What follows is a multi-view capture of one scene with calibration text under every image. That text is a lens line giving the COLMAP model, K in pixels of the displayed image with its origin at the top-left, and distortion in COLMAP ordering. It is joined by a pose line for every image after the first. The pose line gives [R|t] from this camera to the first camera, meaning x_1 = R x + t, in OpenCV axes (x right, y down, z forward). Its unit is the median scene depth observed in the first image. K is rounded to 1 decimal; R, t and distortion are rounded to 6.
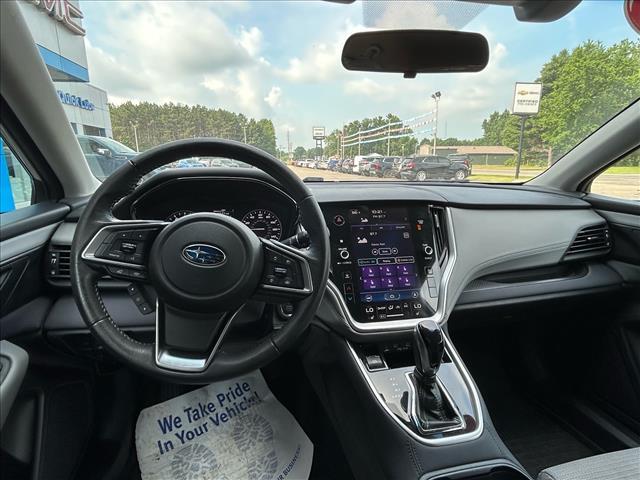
lens RADIAL K [[339.0, 0, 320.0], [0, 339.0, 240.0], [0, 0, 1]] dist [-0.001990, 0.000469]
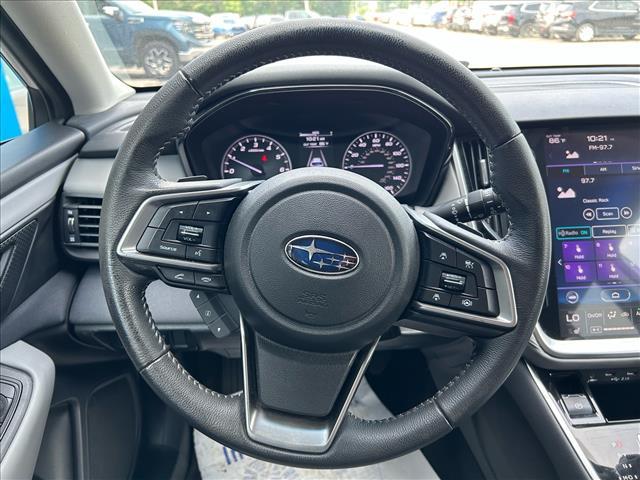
lens RADIAL K [[475.9, 0, 329.2], [0, 475.9, 239.6], [0, 0, 1]] dist [0.053239, -0.075048]
pose [[0.985781, 0.038211, -0.163635, -0.132157], [-0.003275, 0.977986, 0.208643, -0.091070], [0.168005, -0.205140, 0.964205, 0.169982]]
